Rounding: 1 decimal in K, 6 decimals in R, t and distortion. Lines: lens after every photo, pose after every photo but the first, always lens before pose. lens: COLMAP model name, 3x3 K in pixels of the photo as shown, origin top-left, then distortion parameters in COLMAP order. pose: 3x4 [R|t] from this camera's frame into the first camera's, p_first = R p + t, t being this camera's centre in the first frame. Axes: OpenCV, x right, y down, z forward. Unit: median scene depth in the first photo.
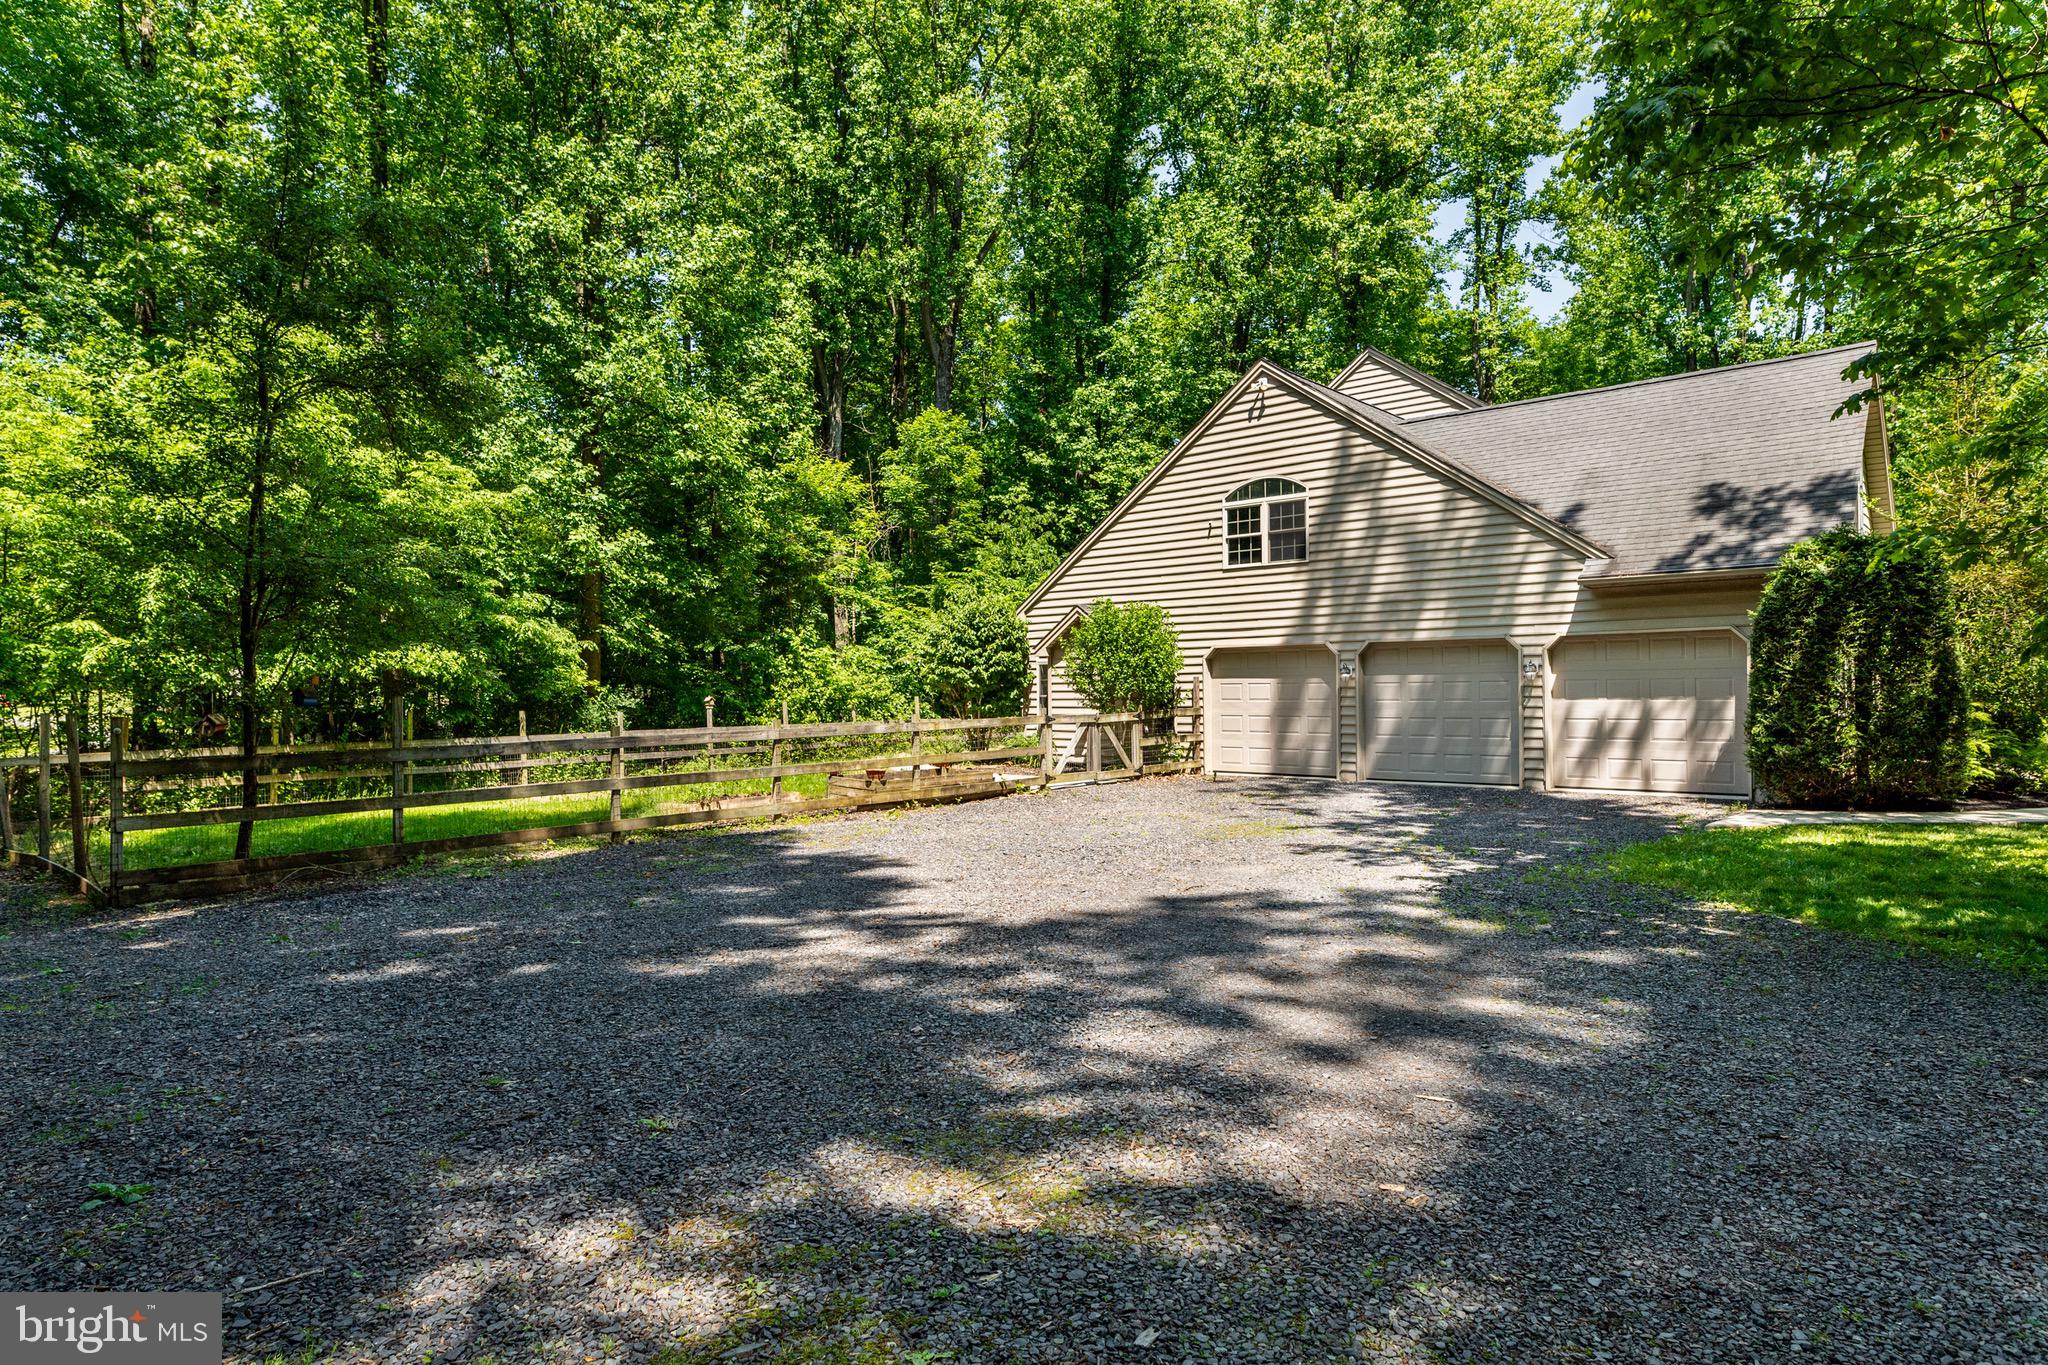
lens RADIAL K [[1173.1, 0, 1027.8], [0, 1173.1, 683.3], [0, 0, 1]] dist [-0.002387, -0.001917]
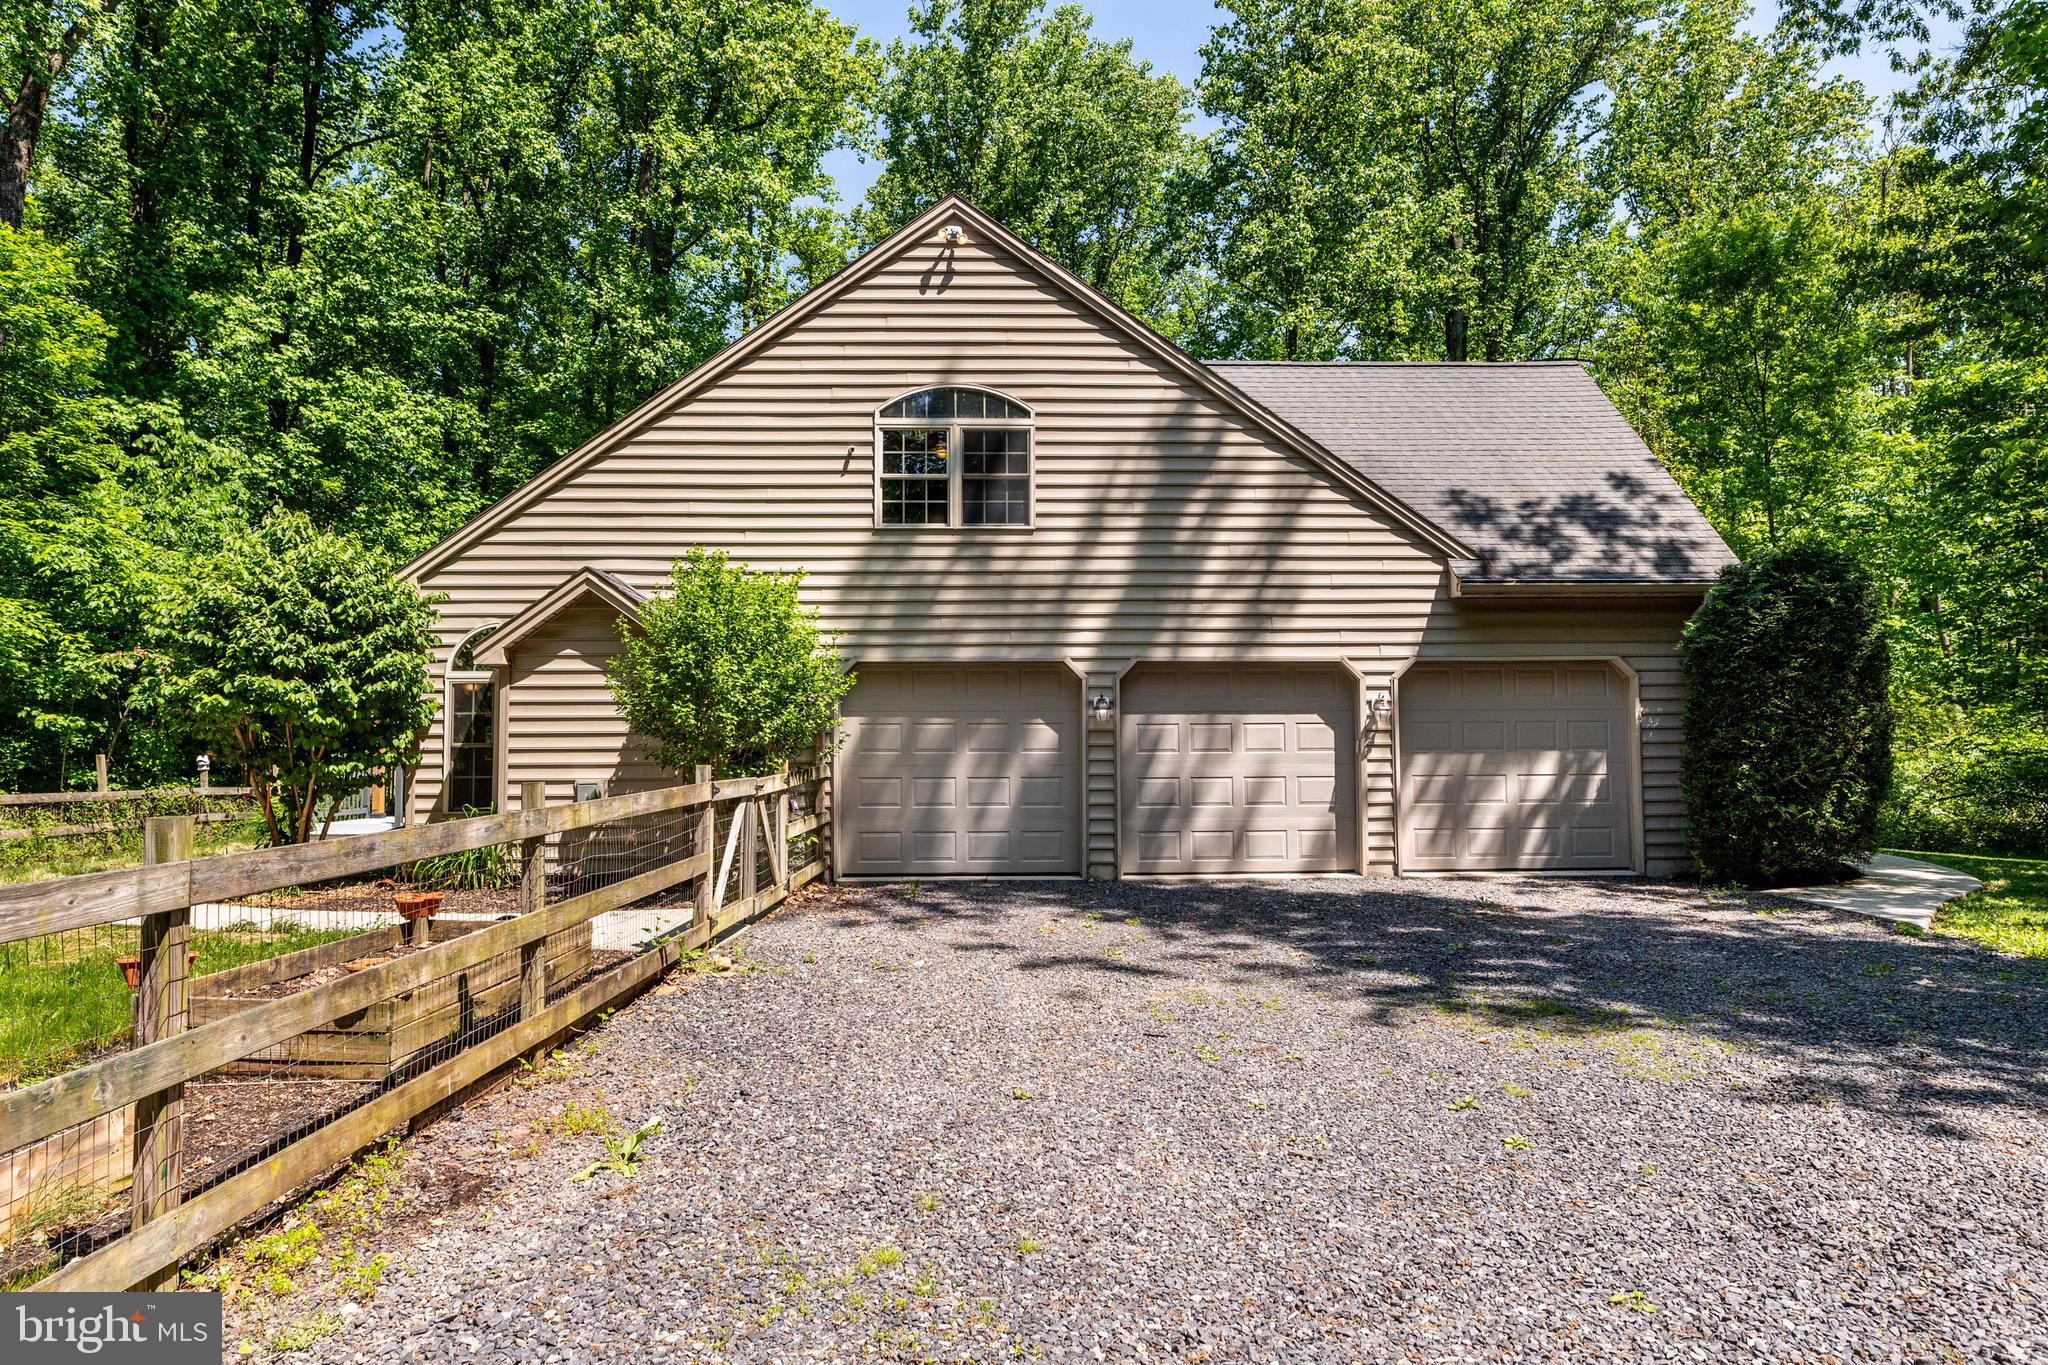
lens RADIAL K [[1173.1, 0, 1020.6], [0, 1173.1, 685.9], [0, 0, 1]] dist [-0.002387, -0.001917]
pose [[0.727545, 0.041085, 0.684828, -0.189004], [-0.005385, 0.998516, -0.054183, 0.013539], [-0.686039, 0.035732, 0.726687, 0.551999]]
